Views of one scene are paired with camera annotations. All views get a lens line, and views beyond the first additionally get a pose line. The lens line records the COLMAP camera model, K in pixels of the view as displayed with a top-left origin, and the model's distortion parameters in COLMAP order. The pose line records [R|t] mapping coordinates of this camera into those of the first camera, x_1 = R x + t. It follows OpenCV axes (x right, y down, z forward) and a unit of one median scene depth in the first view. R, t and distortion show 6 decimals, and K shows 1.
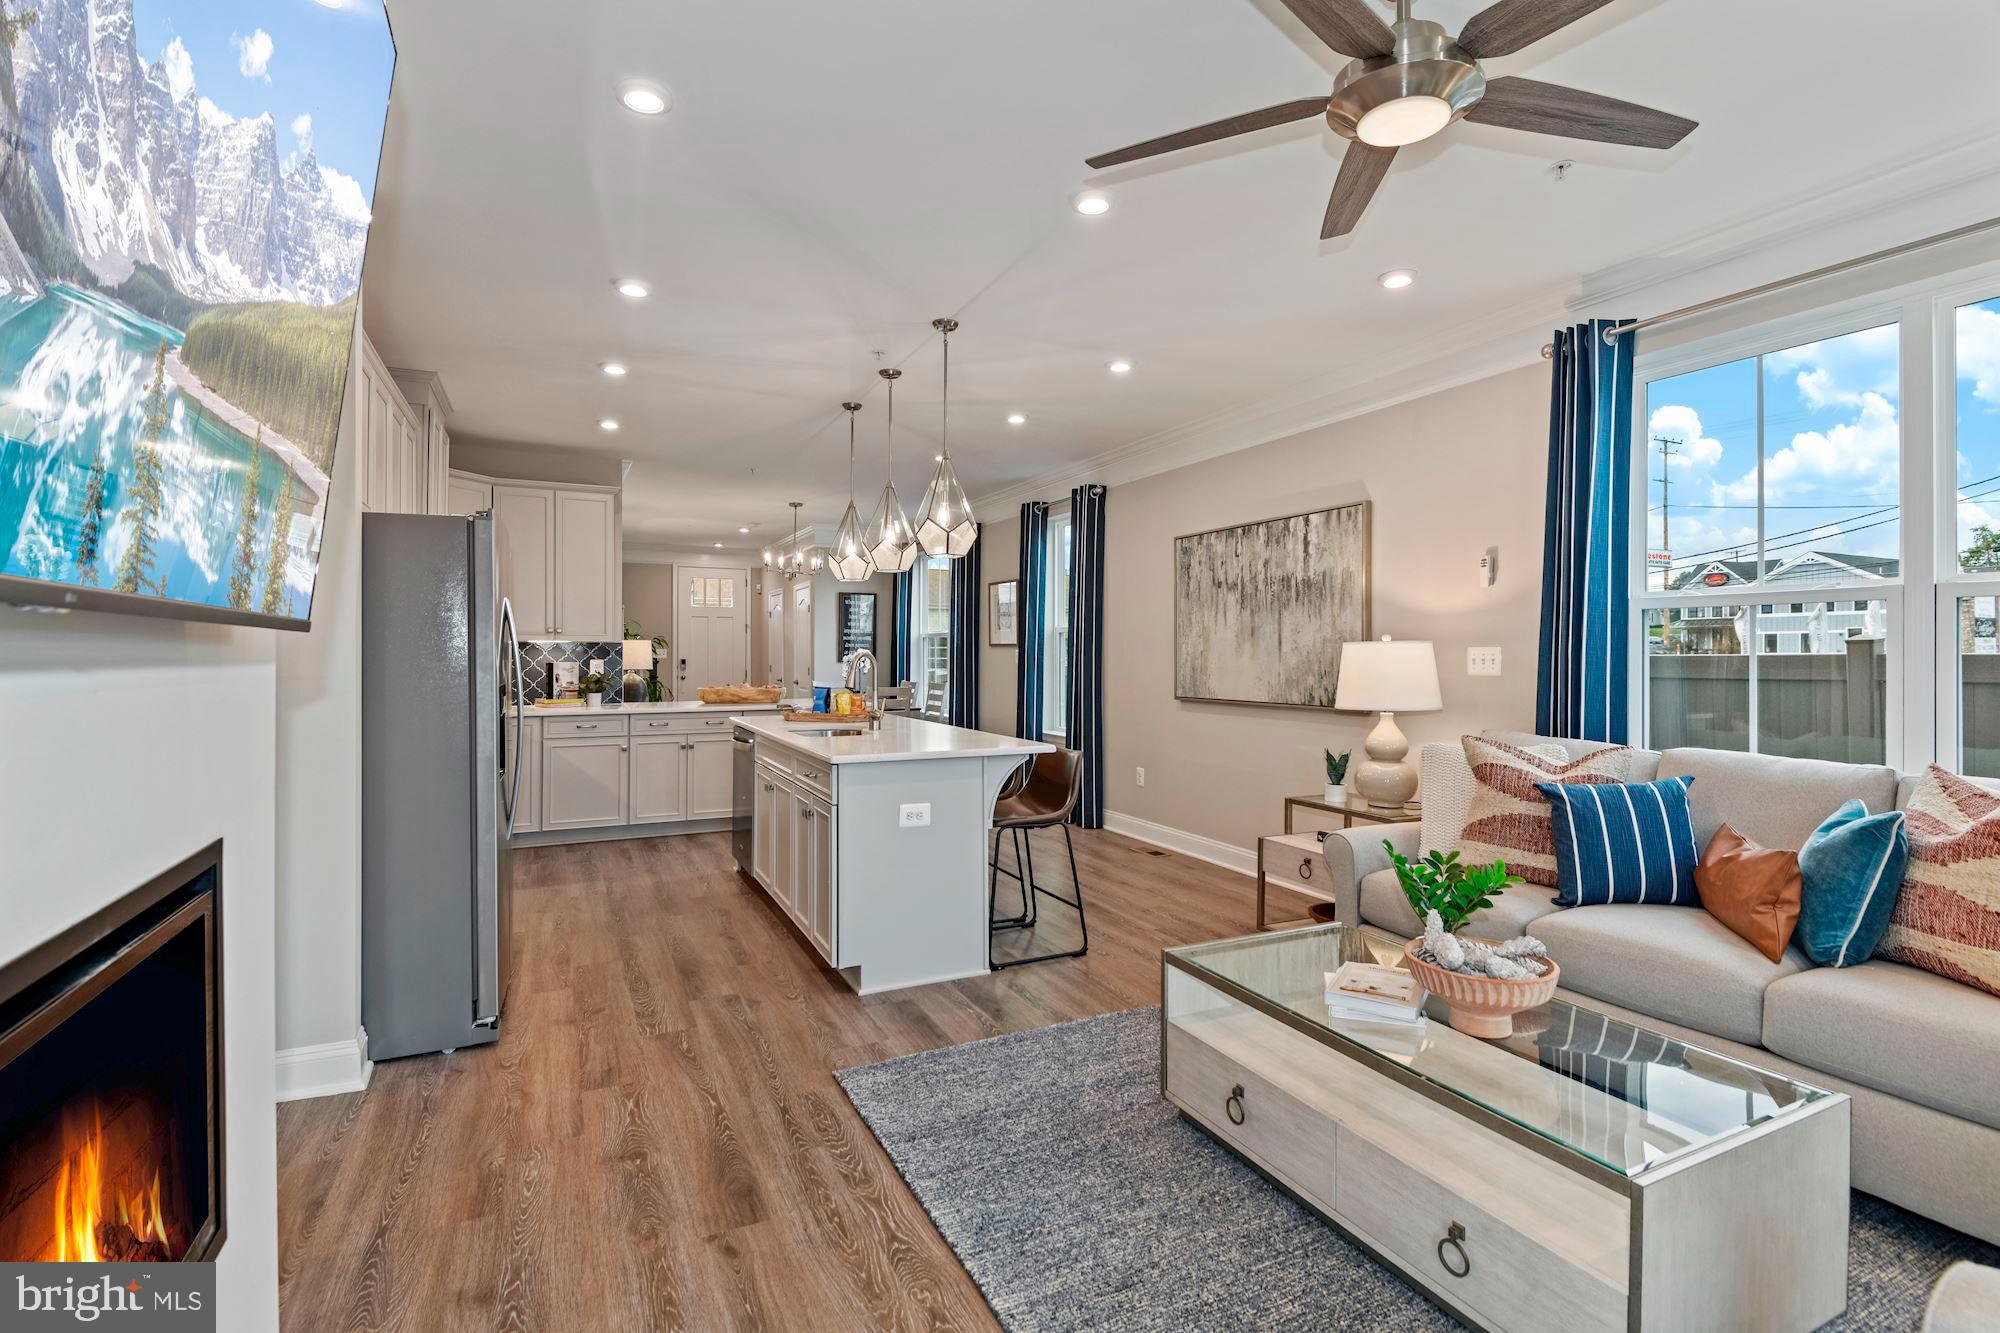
lens RADIAL K [[919.4, 0, 995.2], [0, 919.4, 659.6], [0, 0, 1]] dist [-0.000230, 0.000040]
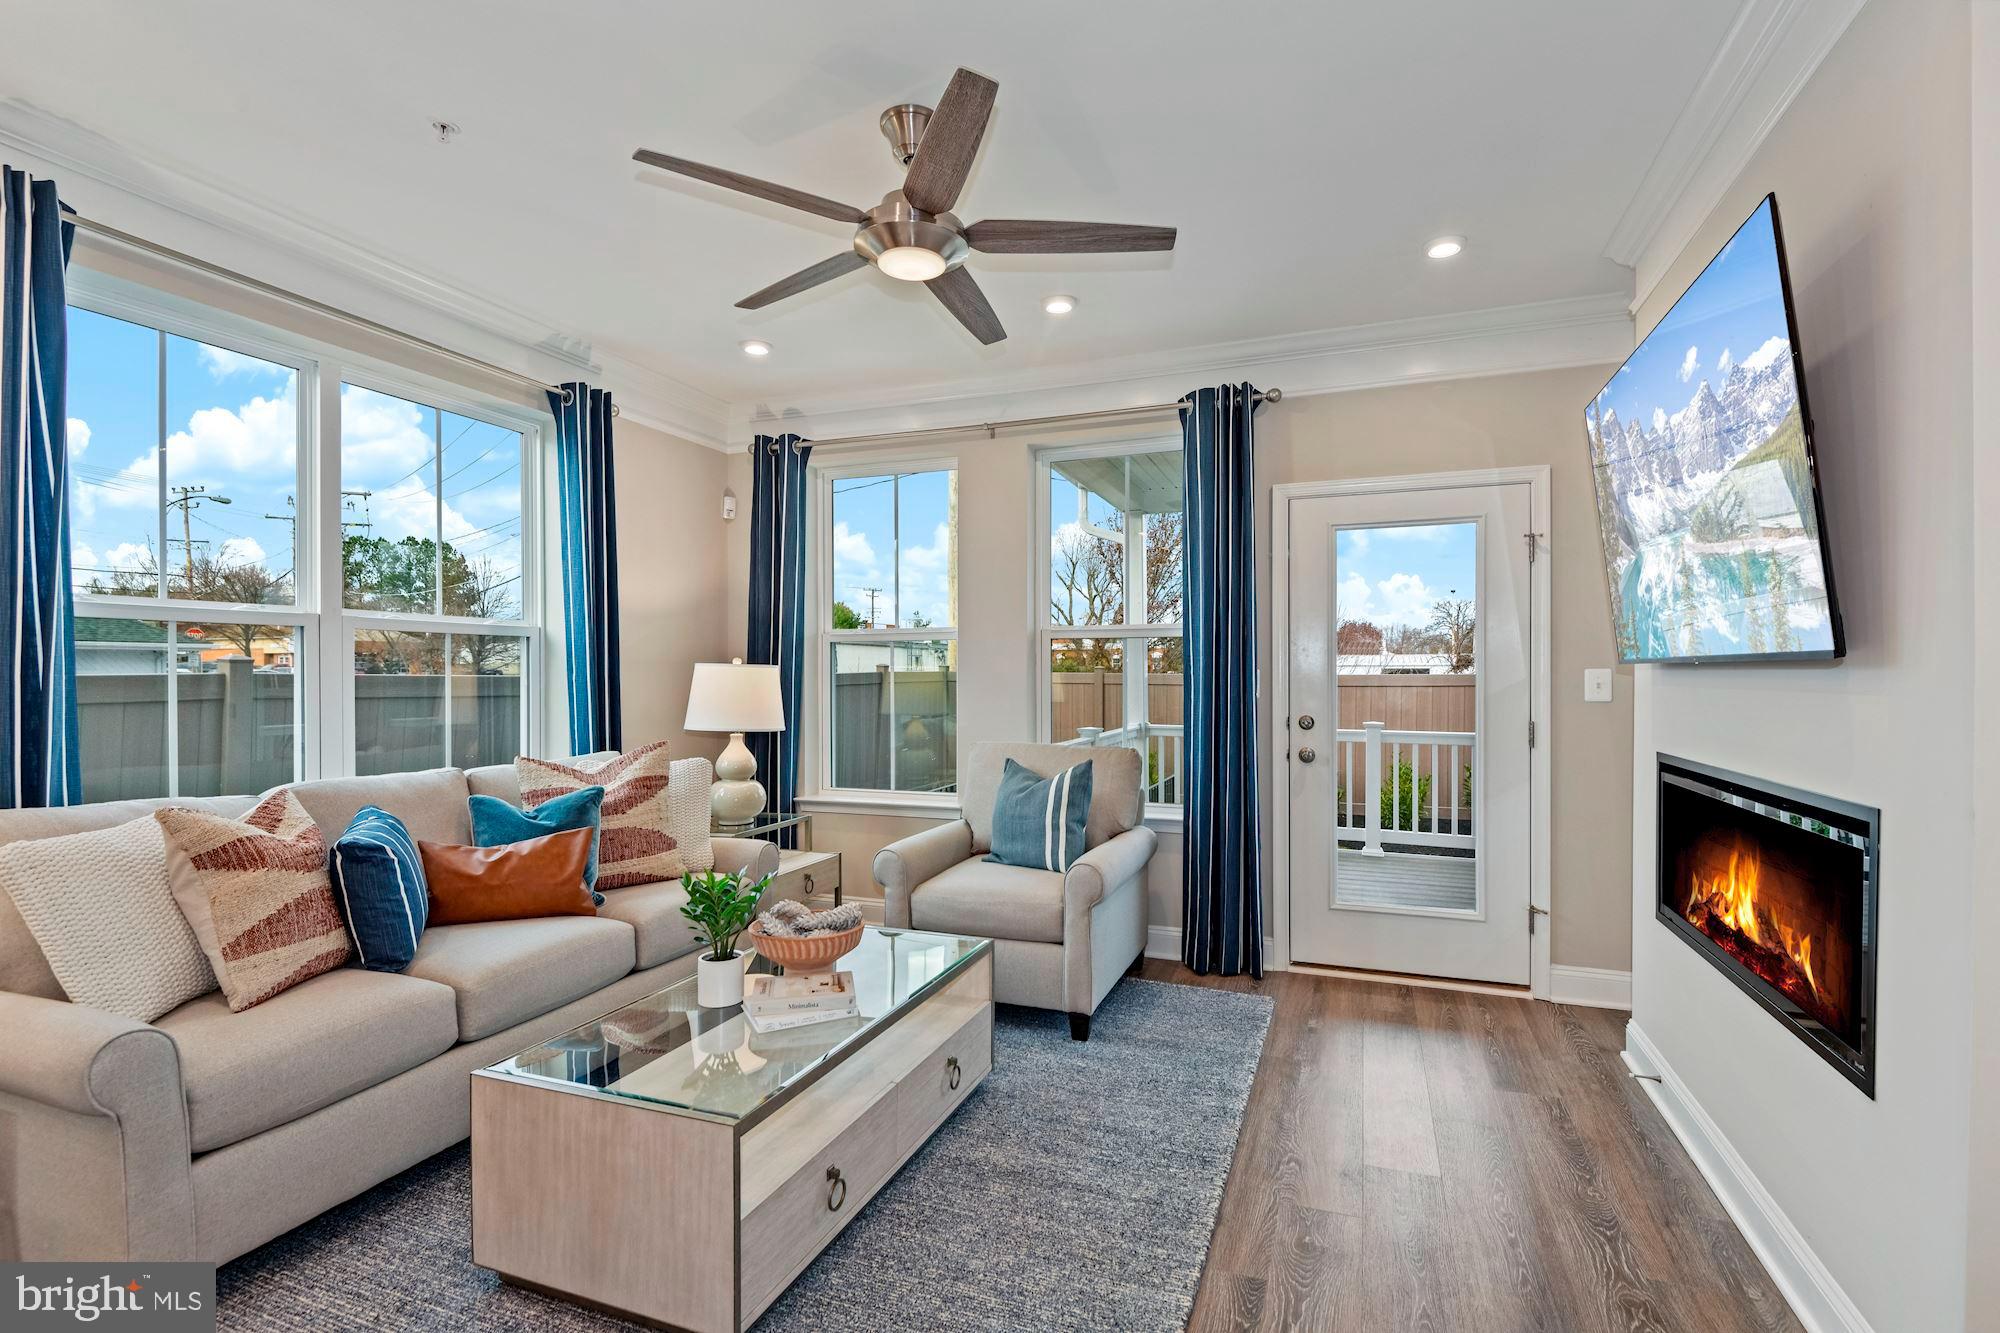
lens RADIAL K [[919.4, 0, 997.0], [0, 919.4, 673.0], [0, 0, 1]] dist [-0.000230, 0.000040]
pose [[-0.675876, 0.002198, 0.737012, -0.544356], [0.009254, 0.999942, 0.005505, -0.015051], [-0.736958, 0.010541, -0.675857, 1.624975]]
